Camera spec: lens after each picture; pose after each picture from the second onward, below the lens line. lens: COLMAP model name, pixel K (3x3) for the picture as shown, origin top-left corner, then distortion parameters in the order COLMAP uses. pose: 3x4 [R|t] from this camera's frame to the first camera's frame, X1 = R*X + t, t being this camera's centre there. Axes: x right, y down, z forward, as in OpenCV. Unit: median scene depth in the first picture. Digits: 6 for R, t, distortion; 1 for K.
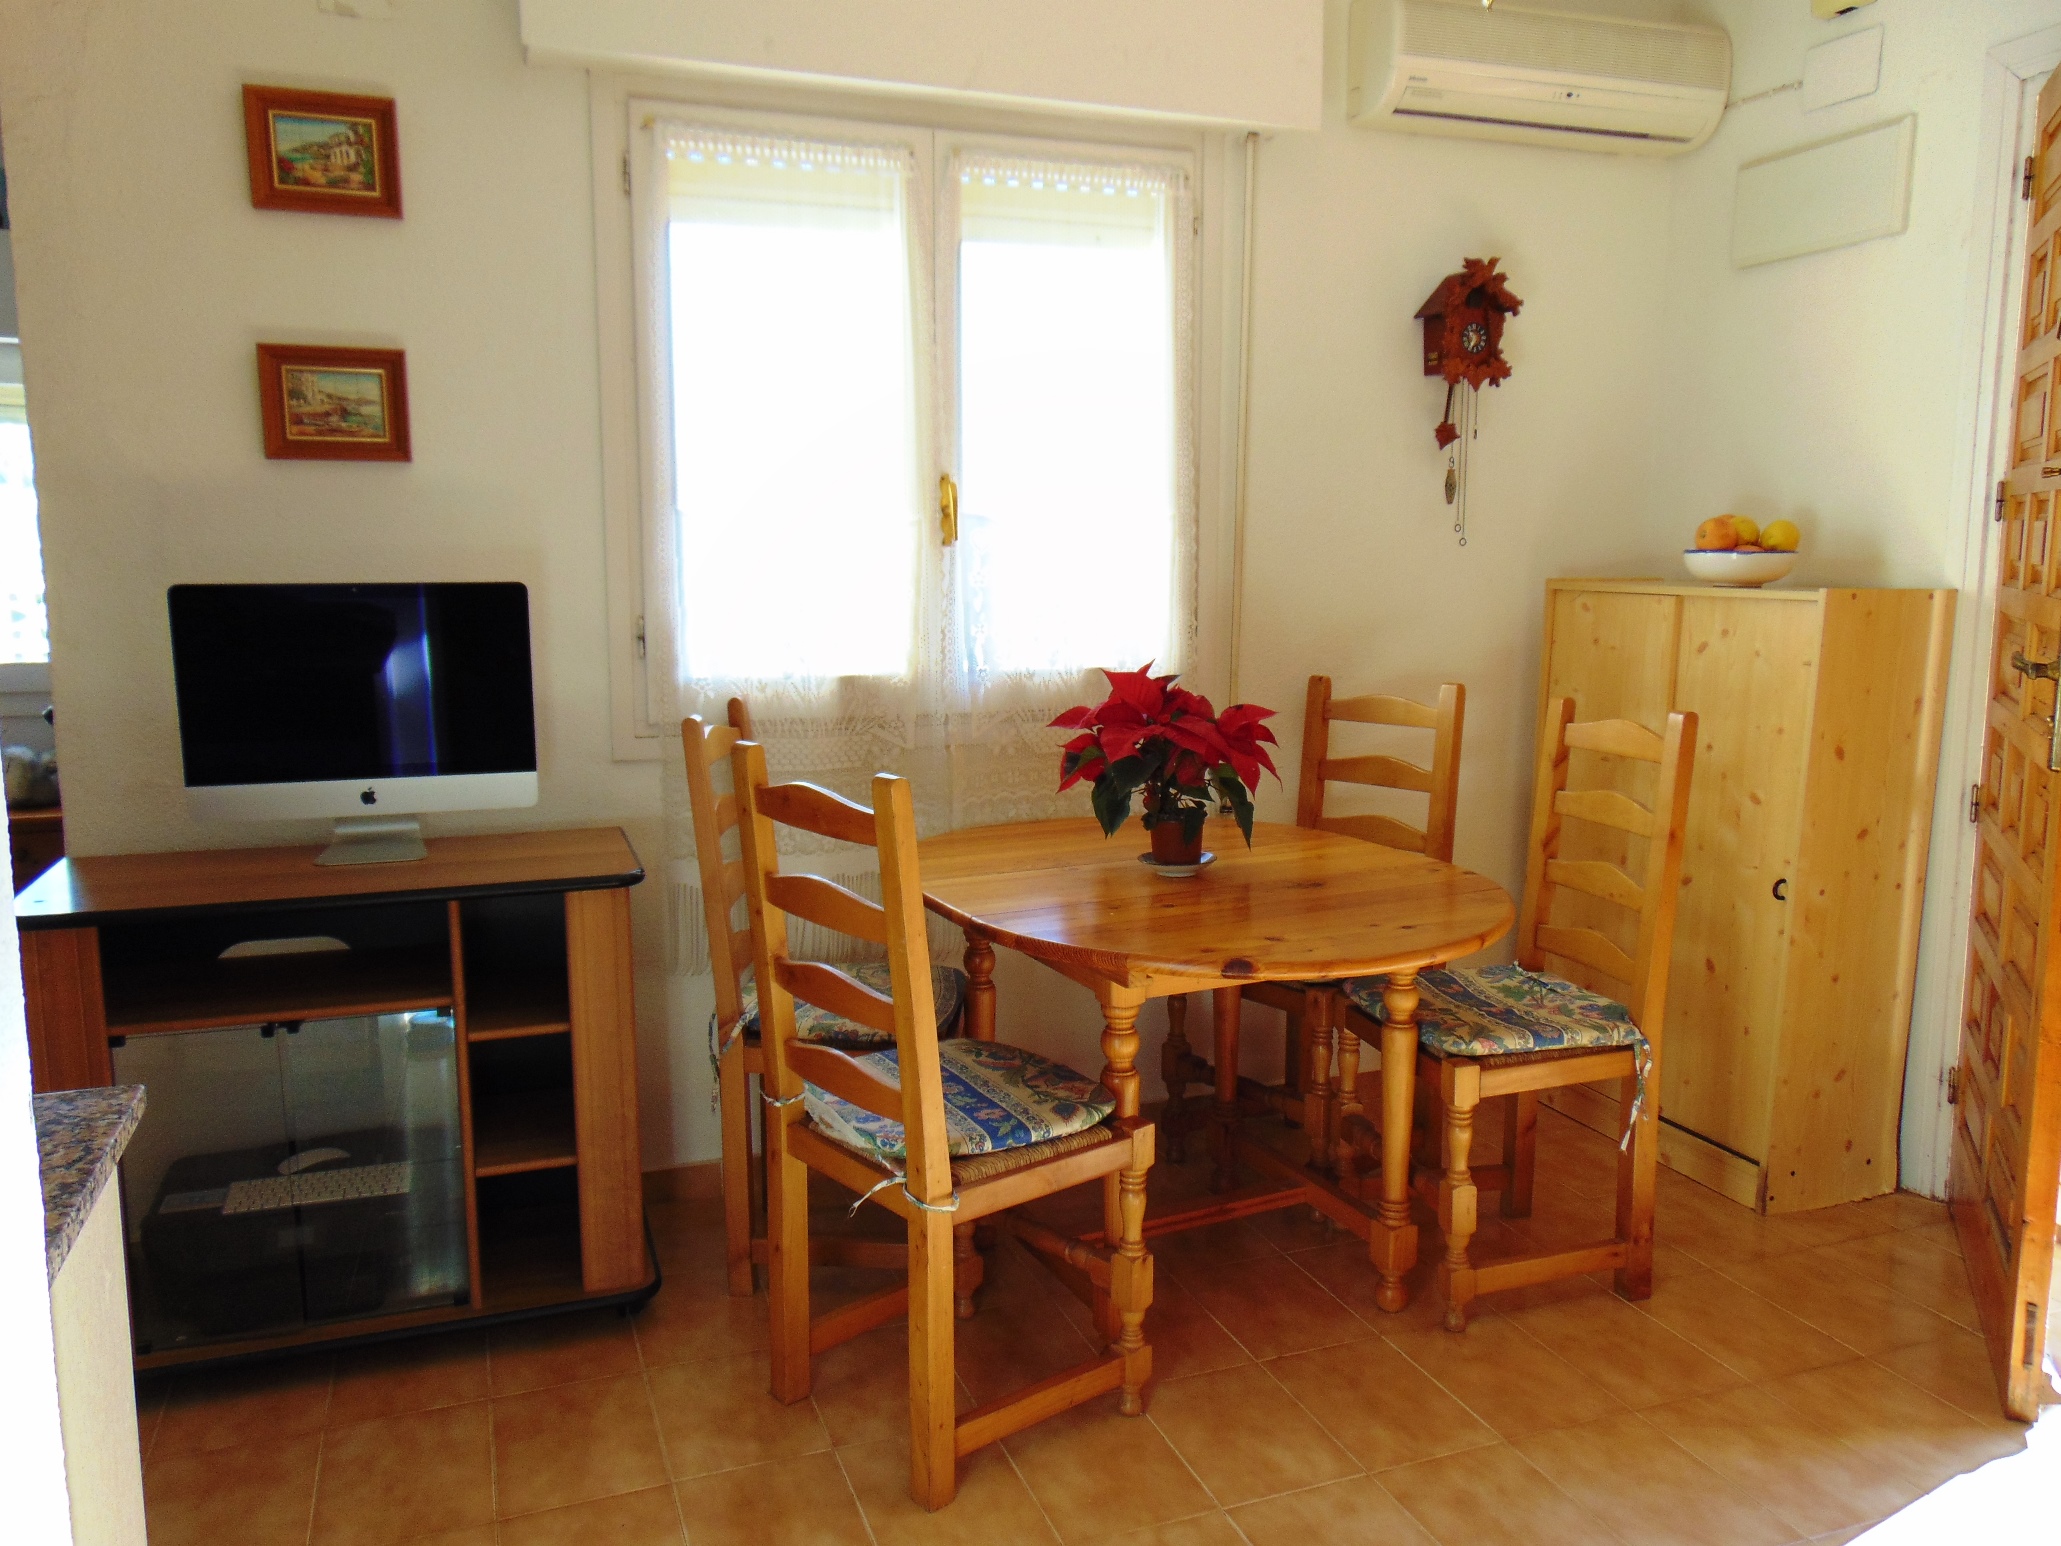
lens RADIAL K [[1556.6, 0, 1012.4], [0, 1556.6, 784.8], [0, 0, 1]] dist [-0.023912, 0.064181]
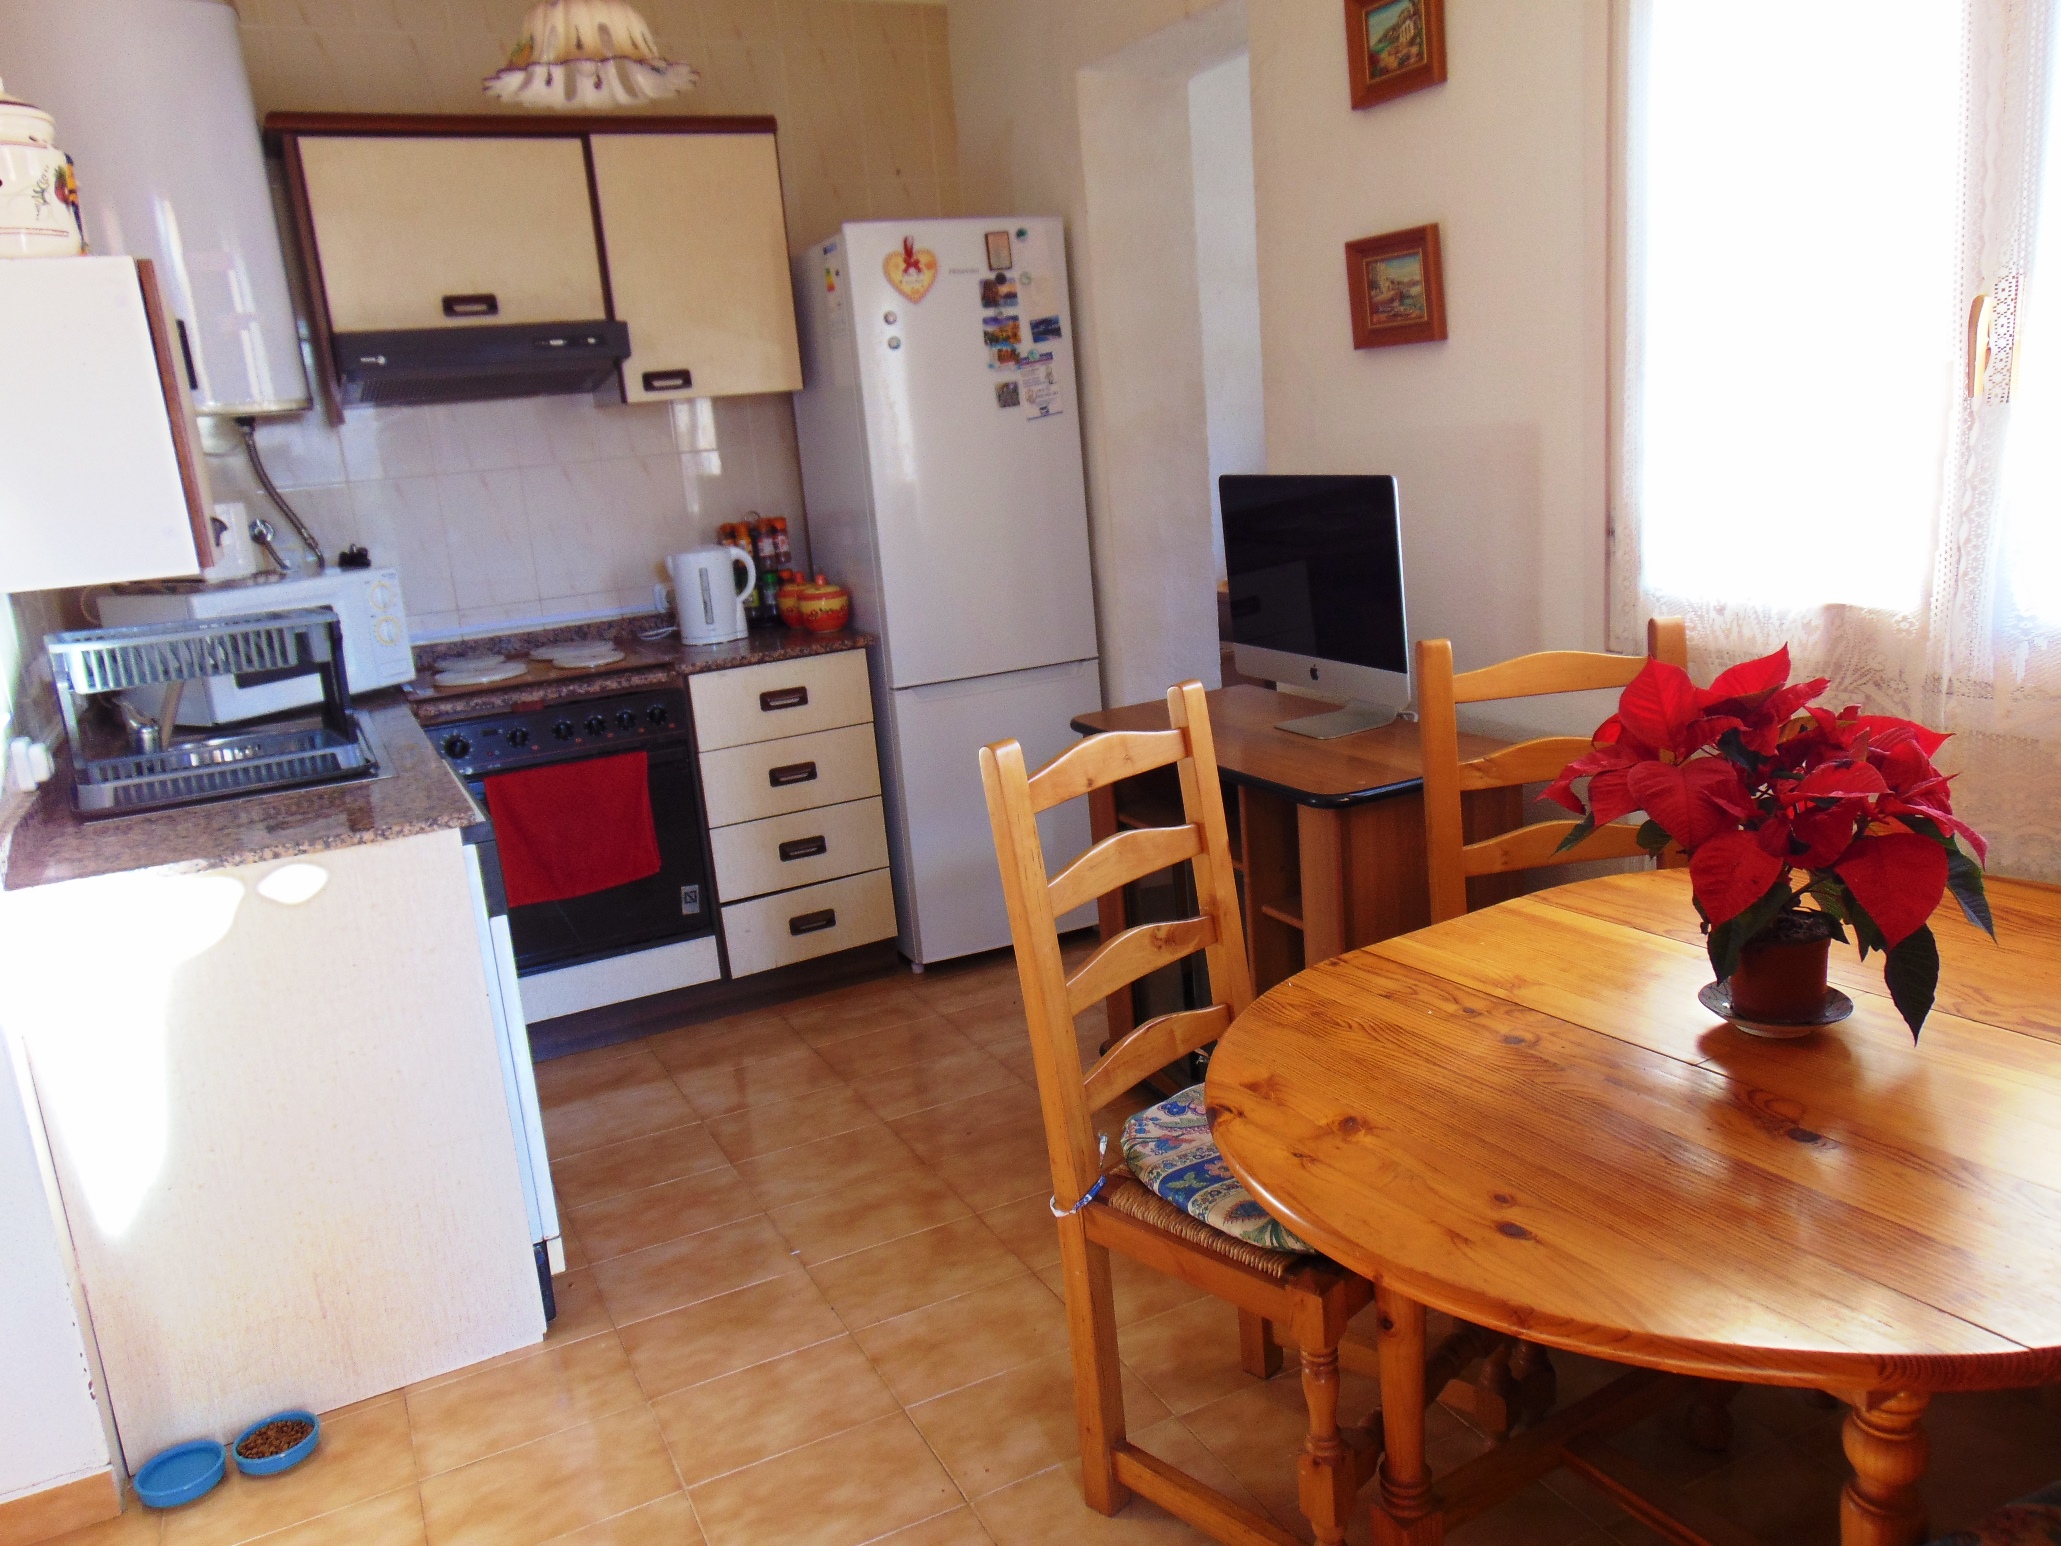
lens RADIAL K [[1556.6, 0, 1012.4], [0, 1556.6, 784.8], [0, 0, 1]] dist [-0.023912, 0.064181]
pose [[0.099863, 0.222132, -0.969889, 0.602879], [-0.066112, 0.974089, 0.216286, -0.130731], [0.992802, 0.042522, 0.111961, 0.644456]]
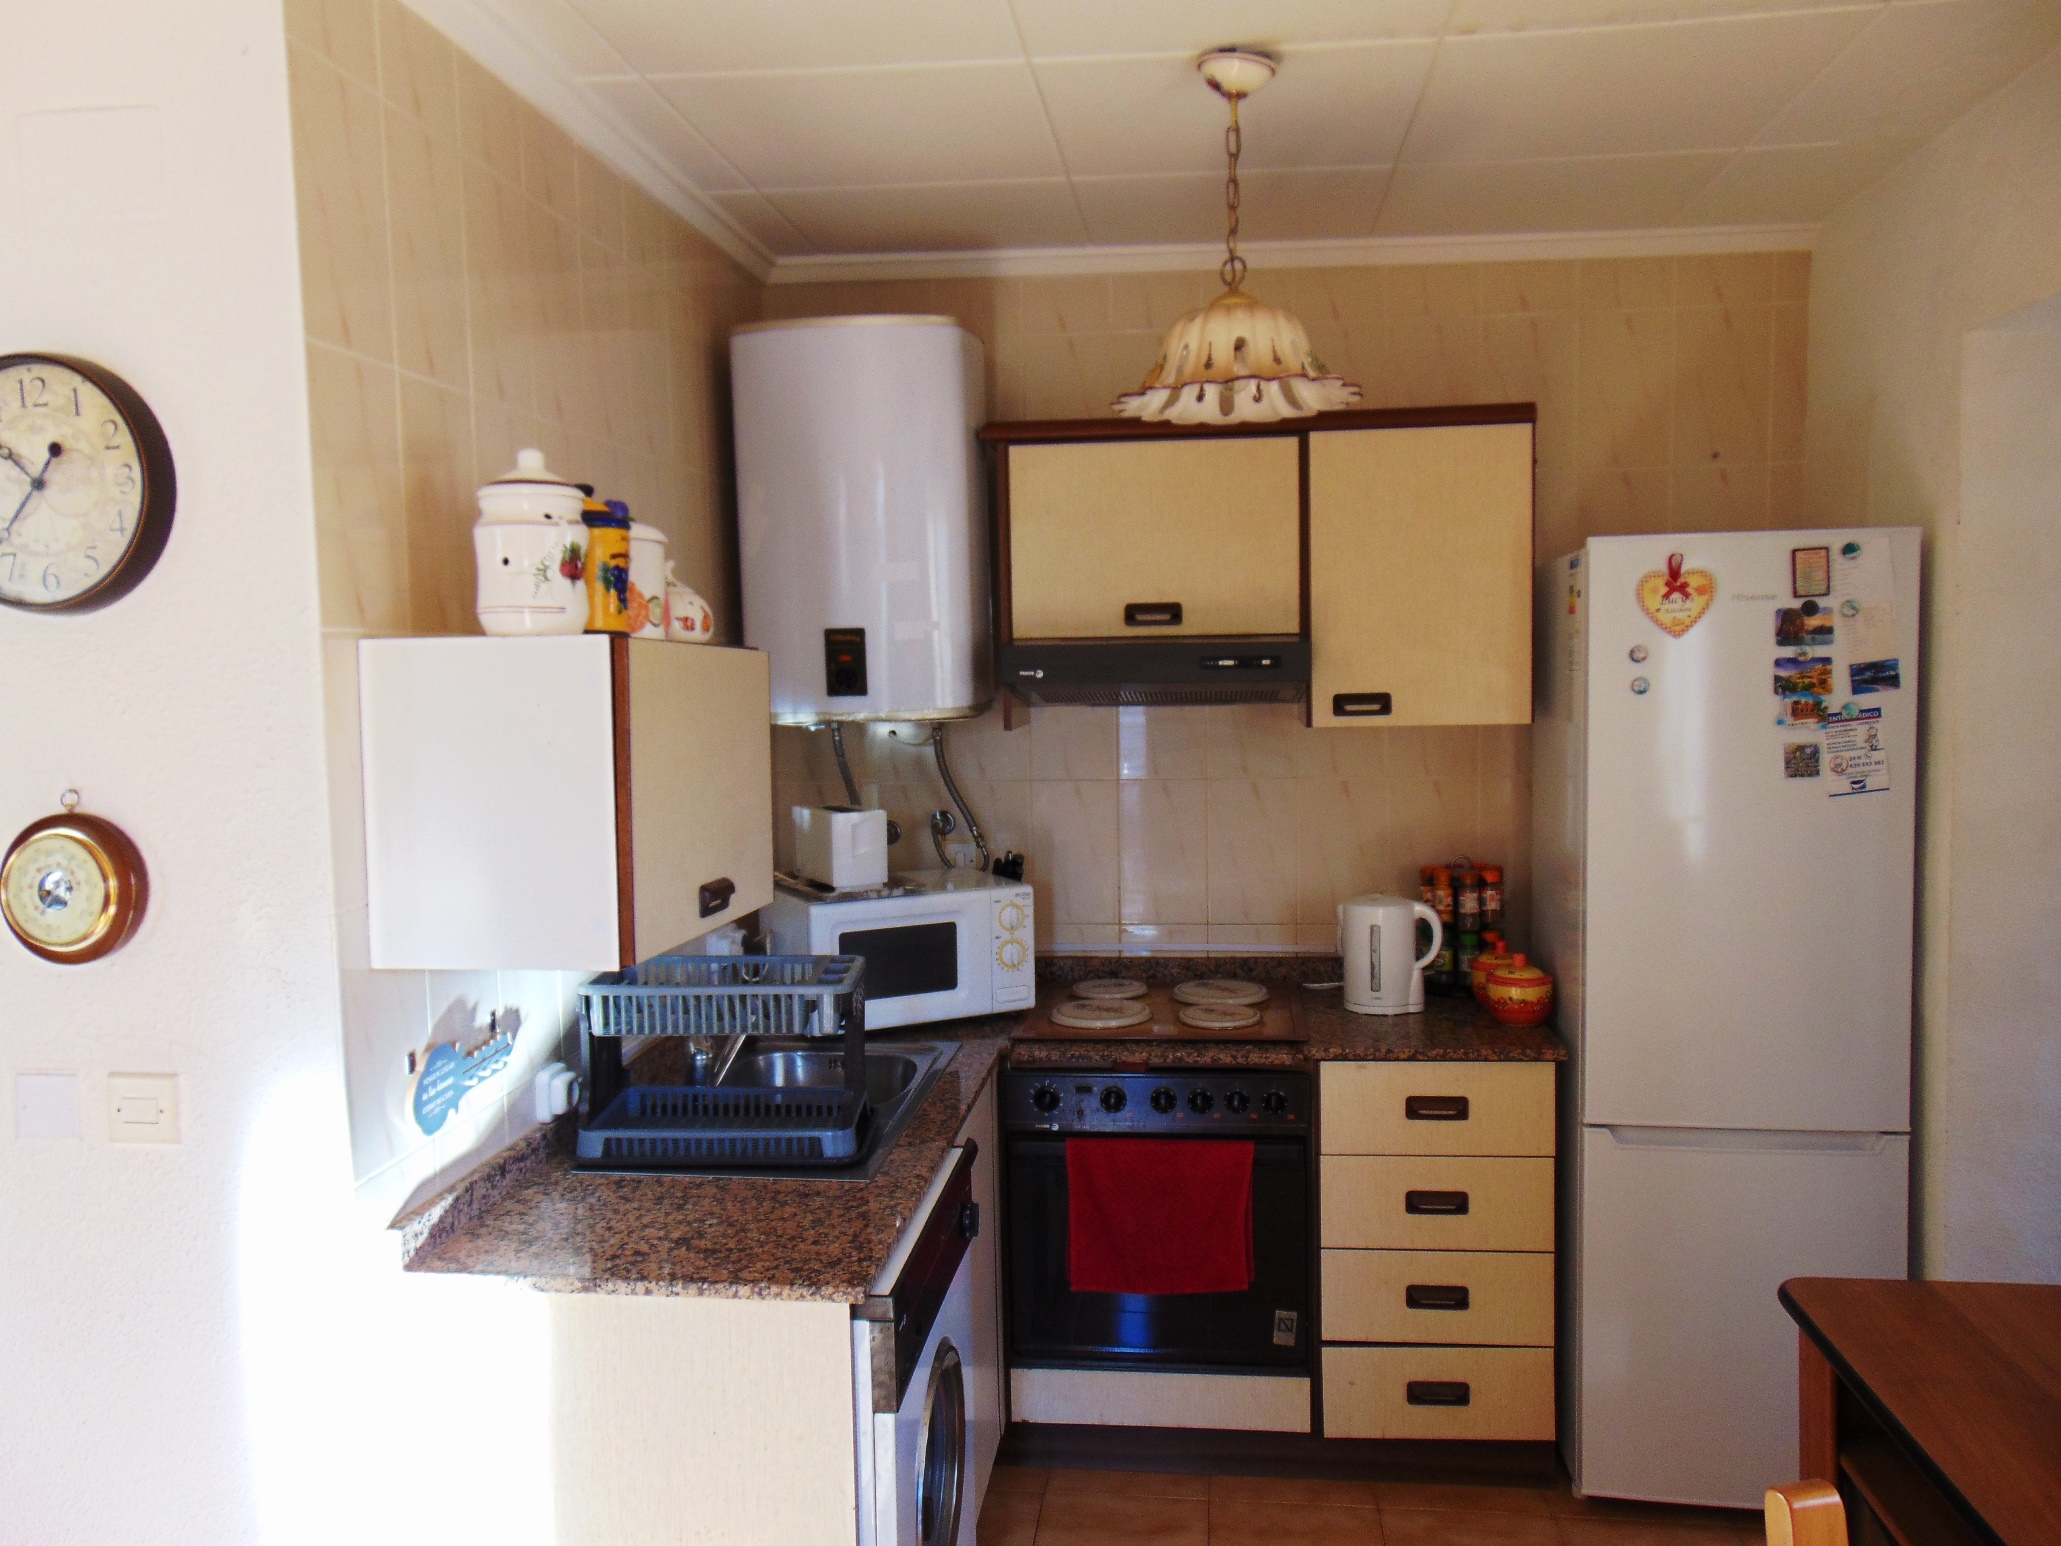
lens RADIAL K [[1527.6, 0, 1056.0], [0, 1527.6, 774.6], [0, 0, 1]] dist [-0.004345, 0.006596]
pose [[-0.459584, 0.083611, -0.884190, 0.317500], [-0.111796, 0.982194, 0.150988, -0.246290], [0.881070, 0.168241, -0.442053, 0.781111]]
